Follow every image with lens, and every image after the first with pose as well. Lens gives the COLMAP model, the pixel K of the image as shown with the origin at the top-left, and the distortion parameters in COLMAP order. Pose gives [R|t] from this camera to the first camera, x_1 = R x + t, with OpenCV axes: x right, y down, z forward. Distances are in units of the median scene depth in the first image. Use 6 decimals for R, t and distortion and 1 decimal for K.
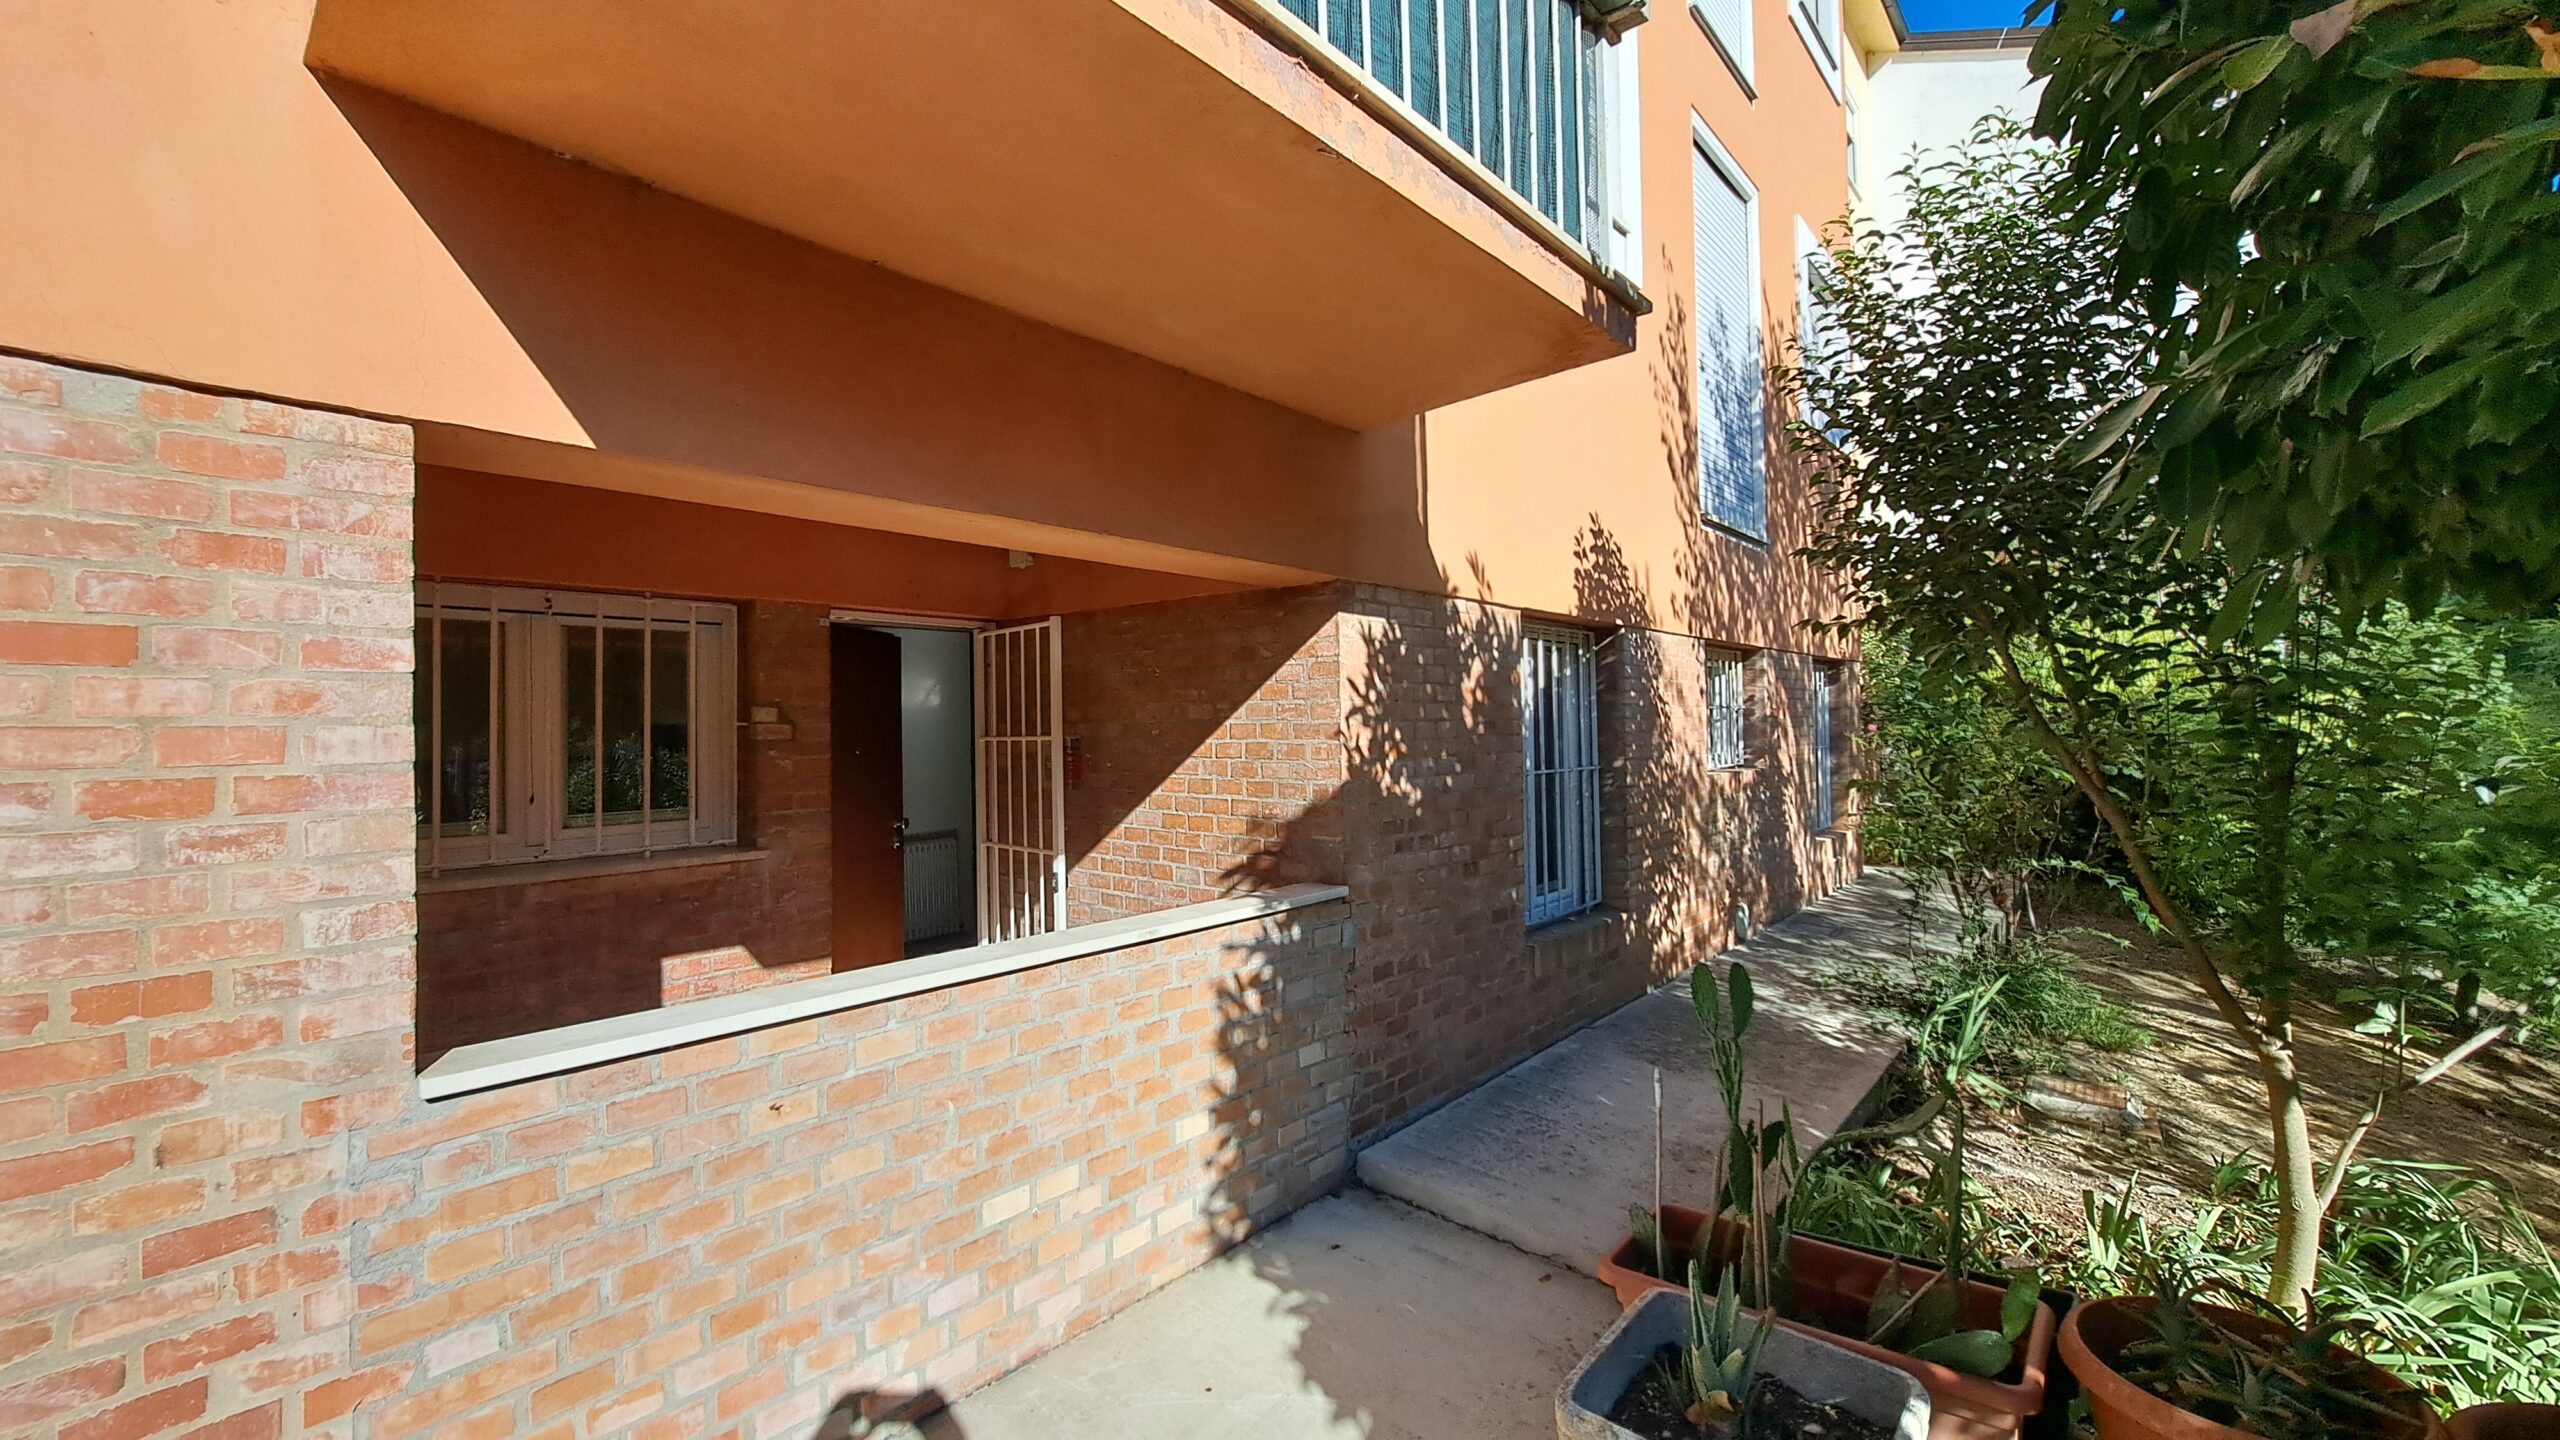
lens RADIAL K [[1007.9, 0, 1243.5], [0, 1007.9, 708.7], [0, 0, 1]] dist [-0.009930, -0.000115]
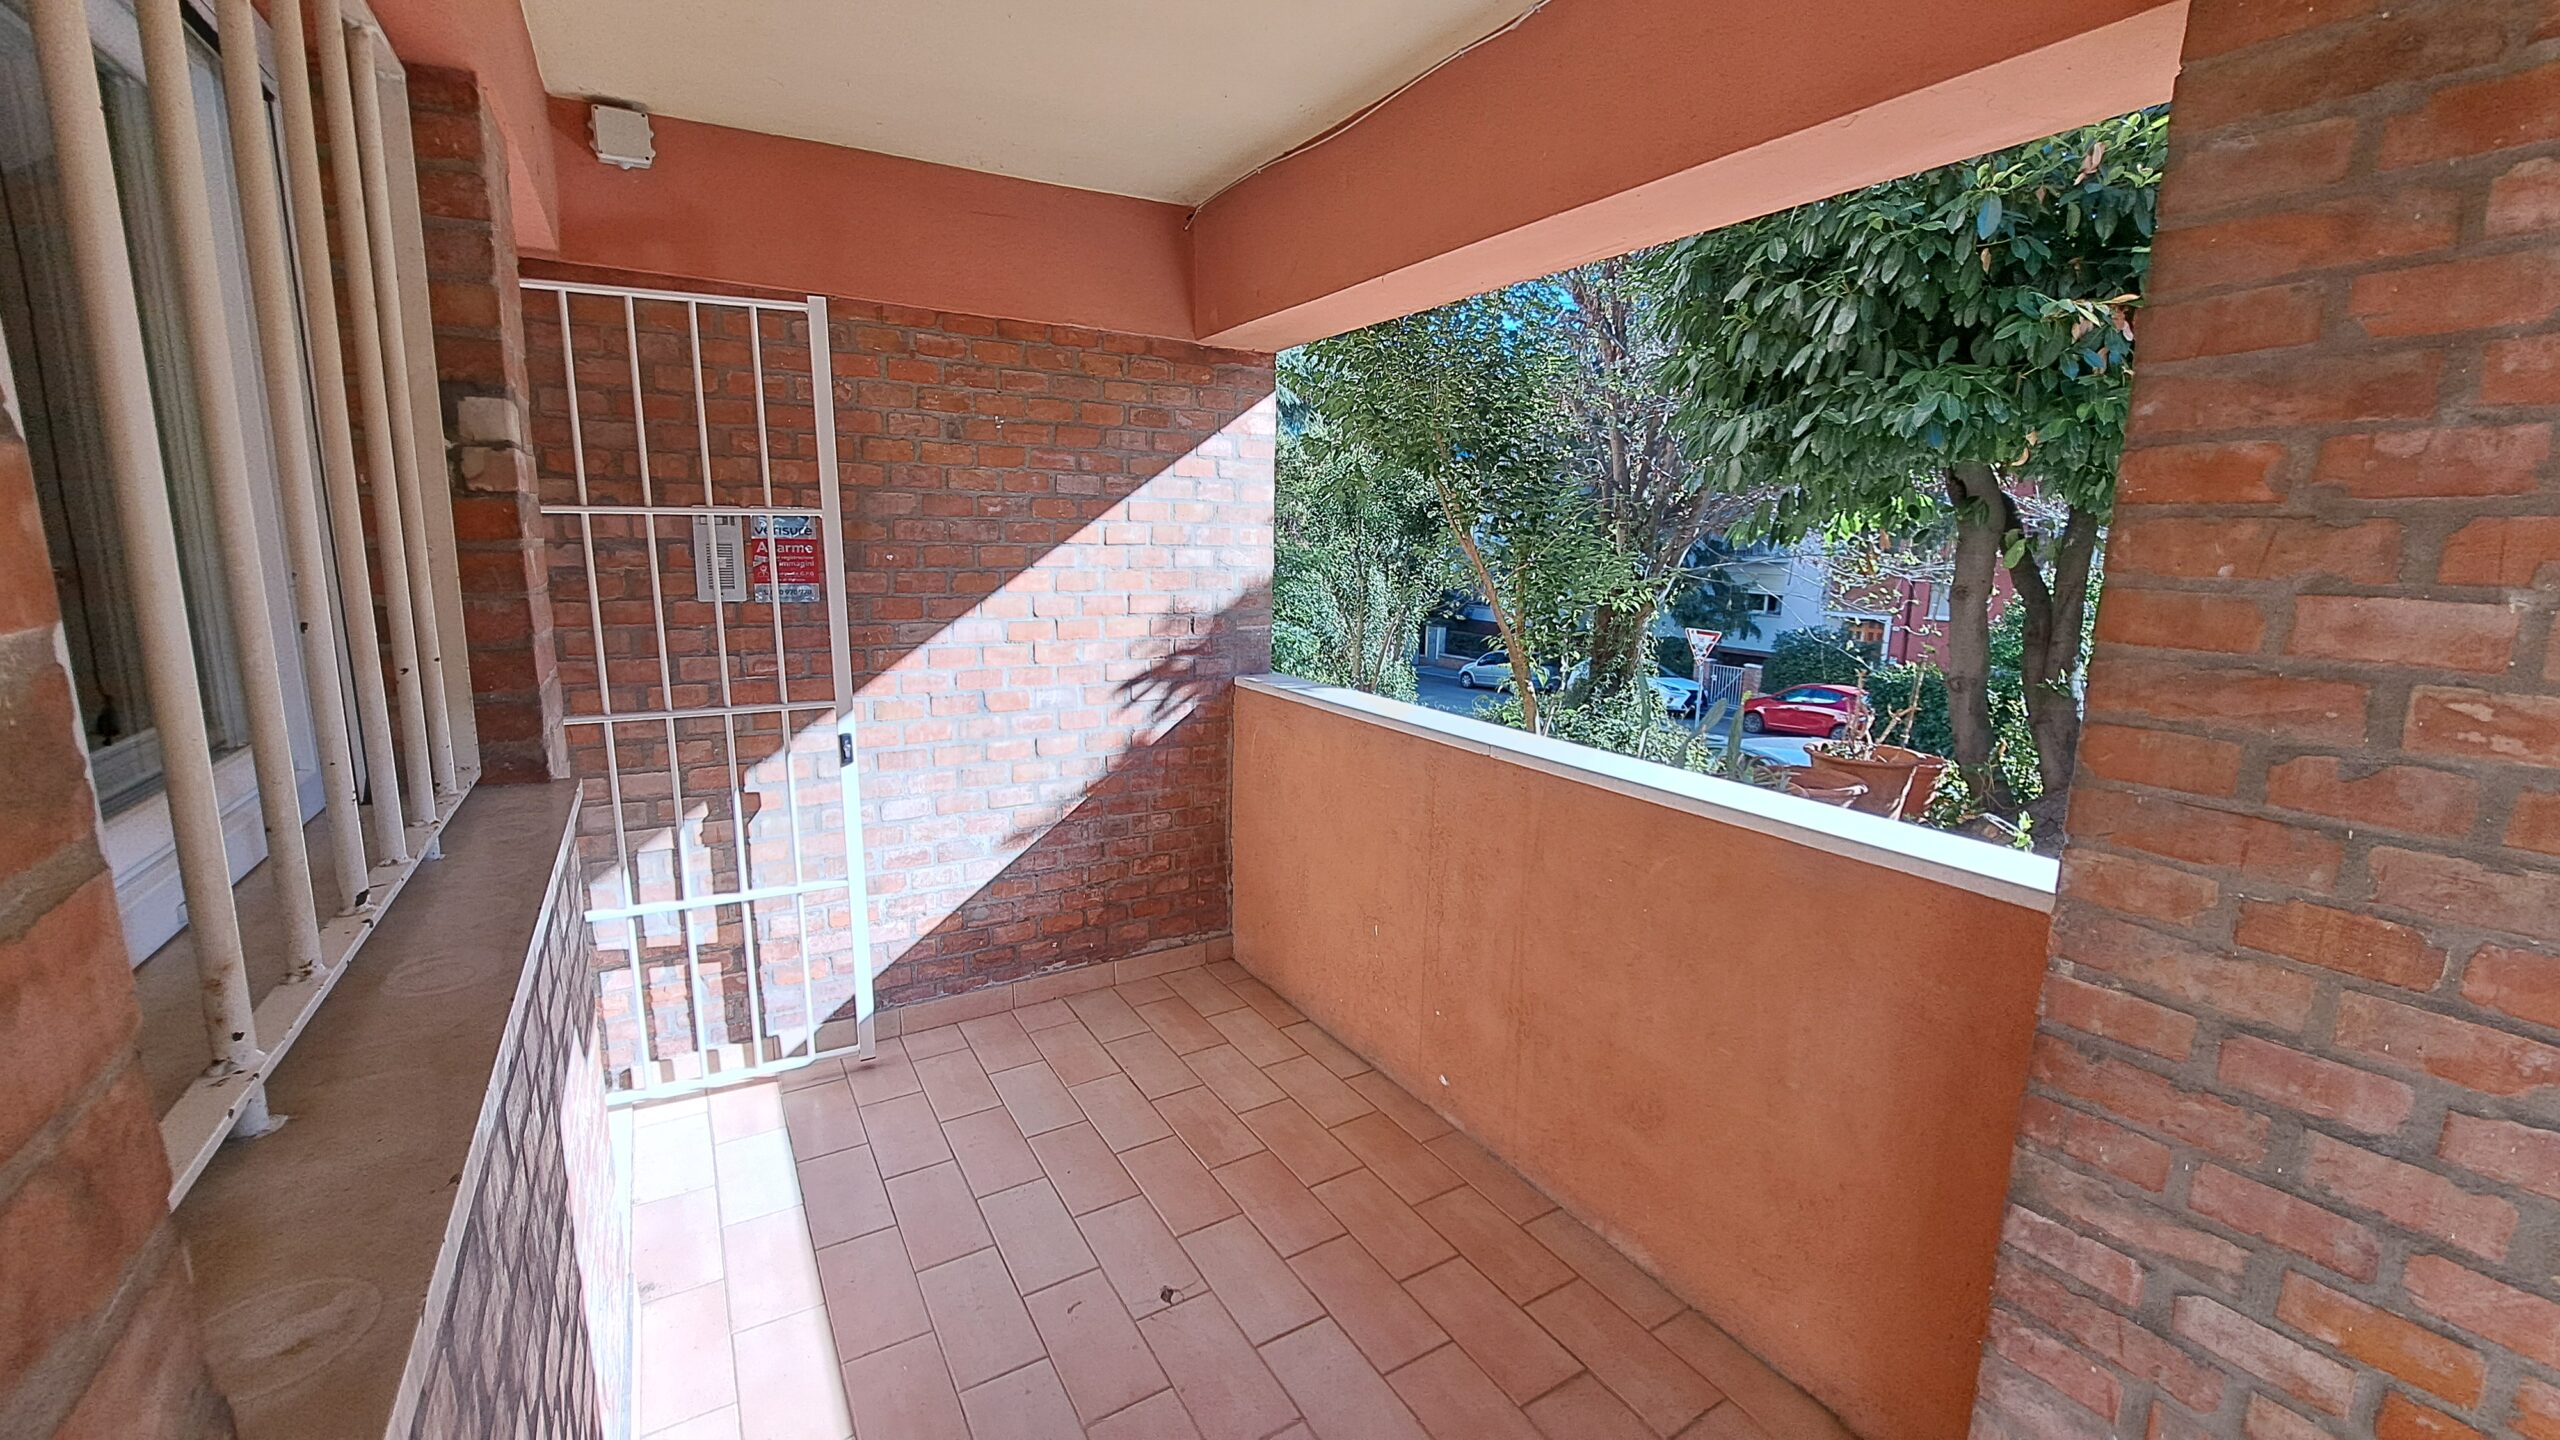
lens RADIAL K [[1011.8, 0, 1280.0], [0, 1011.8, 720.0], [0, 0, 1]] dist [0.000255, -0.000330]
pose [[0.276611, -0.159677, 0.947623, -0.838189], [-0.031830, 0.984035, 0.175103, 0.043675], [-0.960455, -0.078598, 0.267112, 0.689453]]
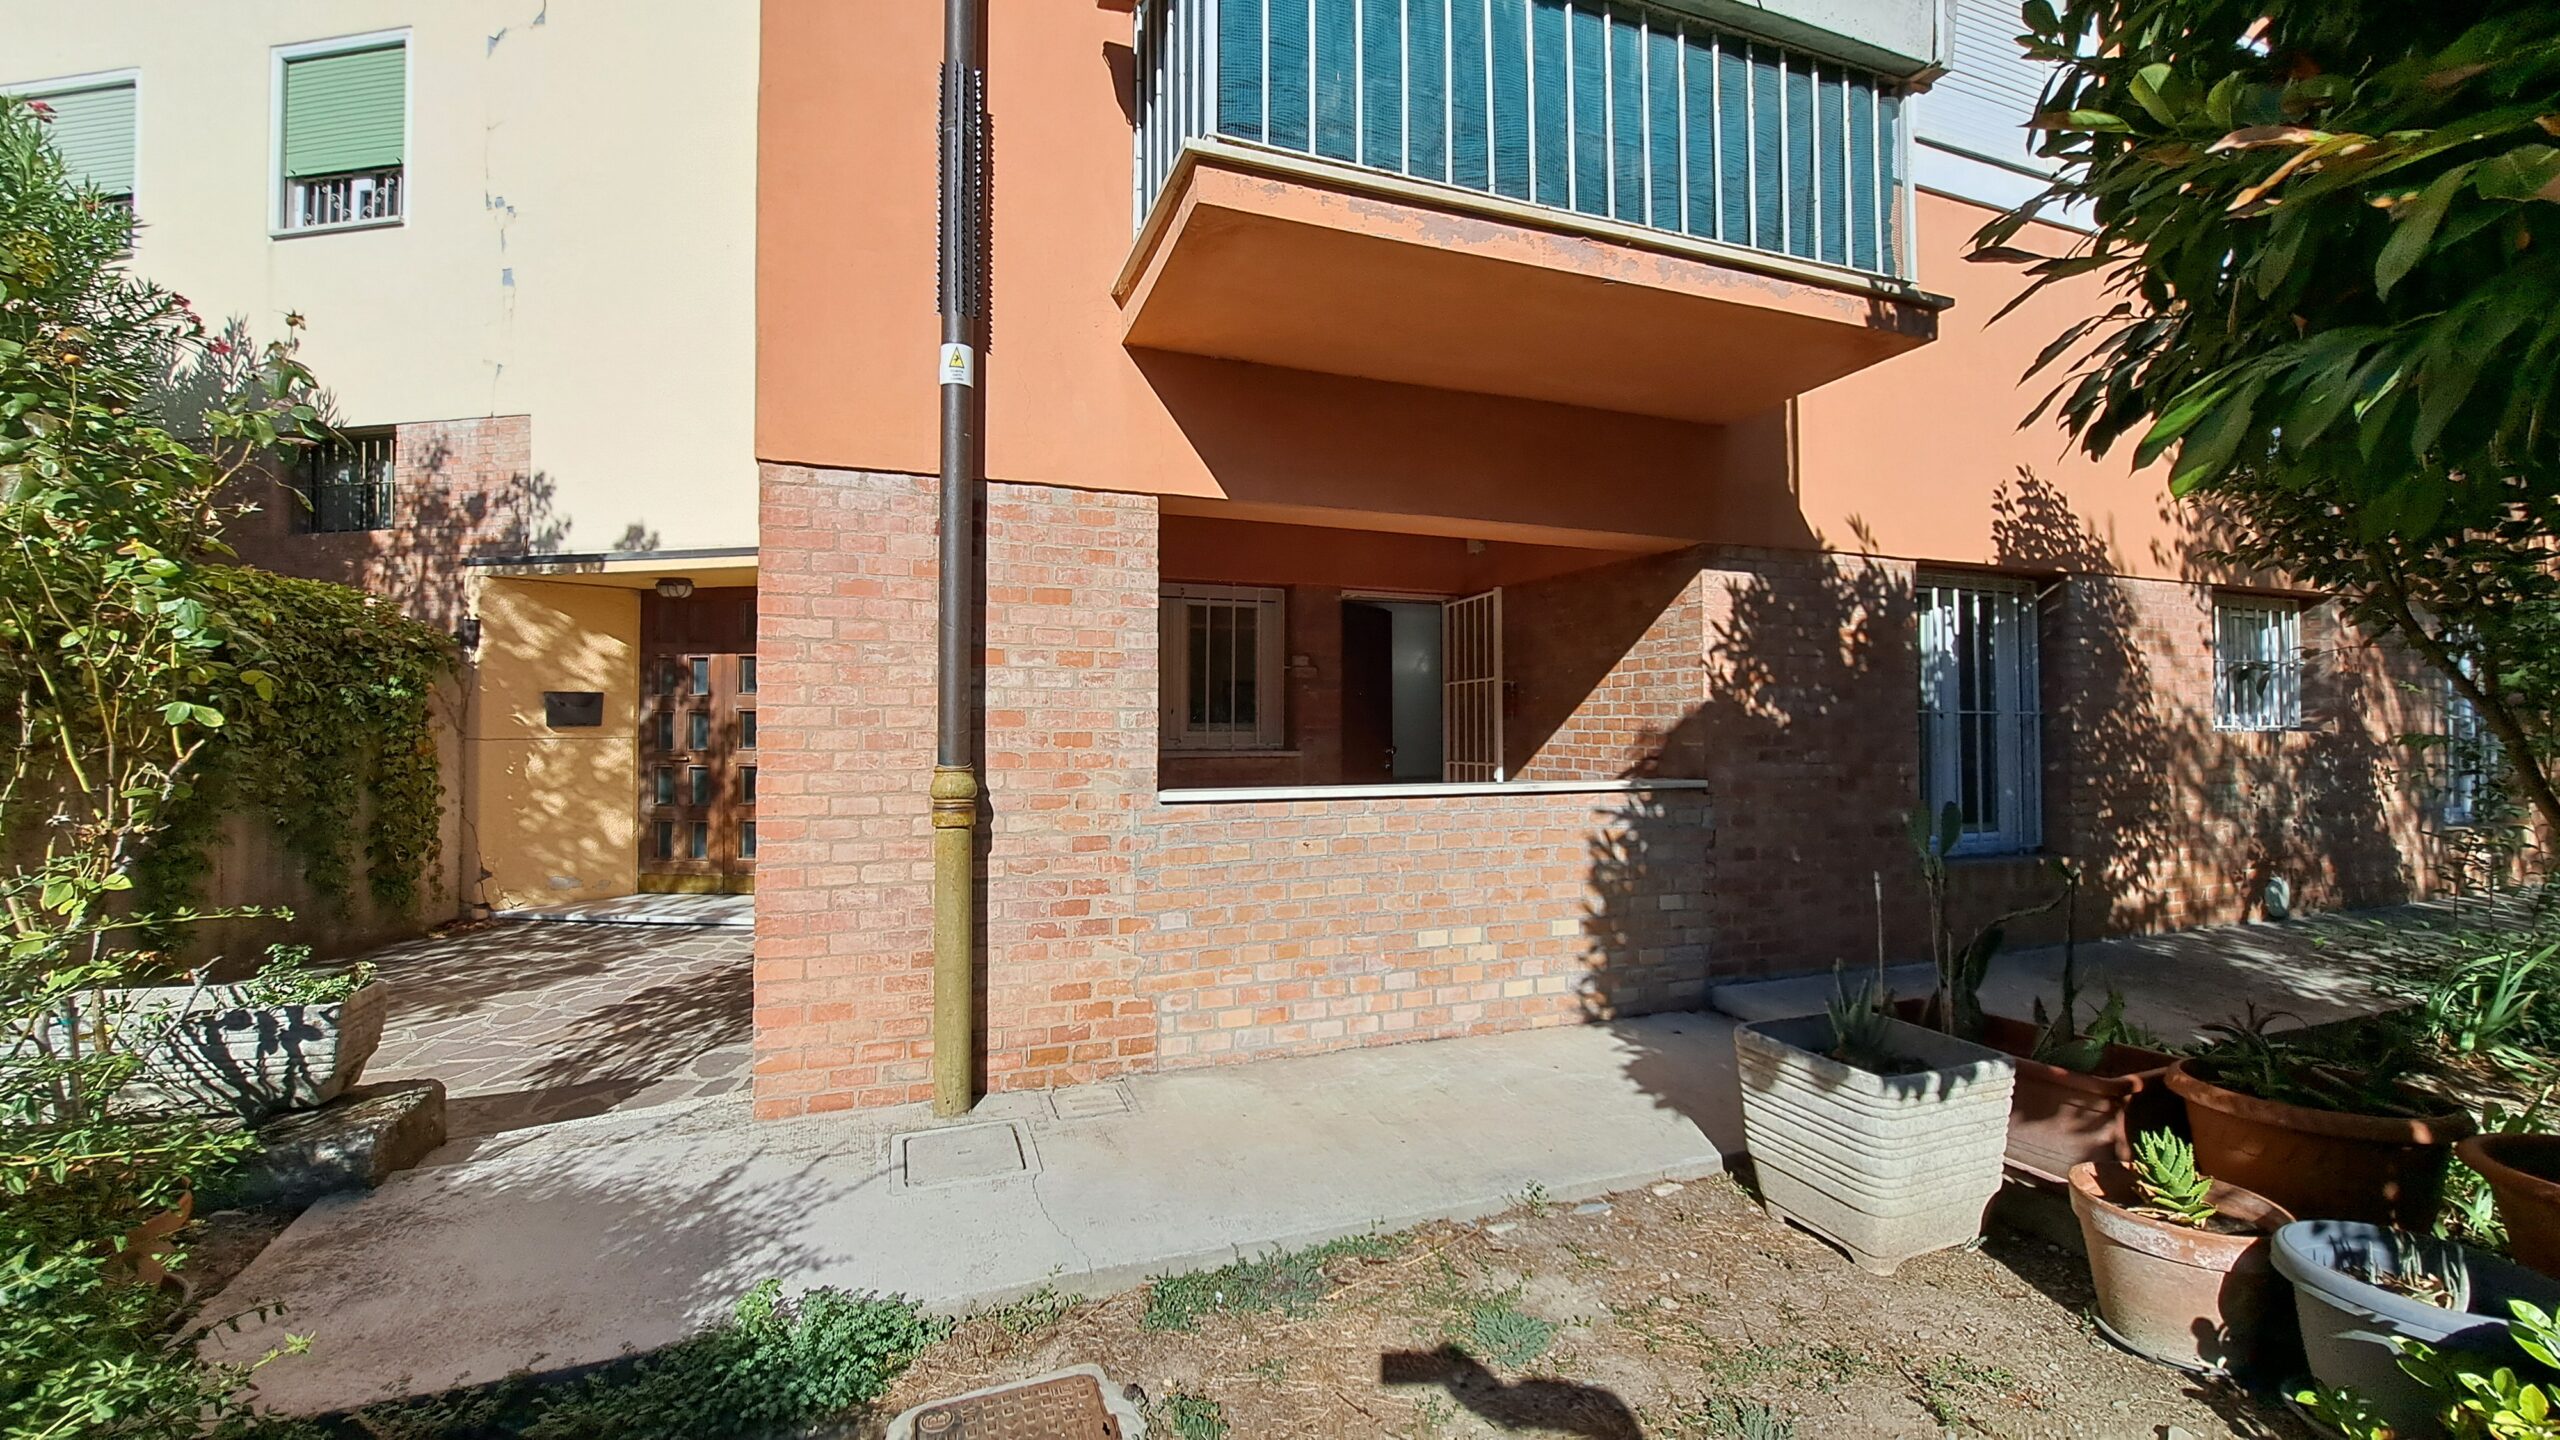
lens RADIAL K [[1011.8, 0, 1280.0], [0, 1011.8, 720.0], [0, 0, 1]] dist [0.000255, -0.000330]
pose [[0.894787, 0.010572, -0.446367, 0.185291], [-0.004641, 0.999886, 0.014380, 0.079205], [0.446468, -0.010795, 0.894734, -0.395805]]
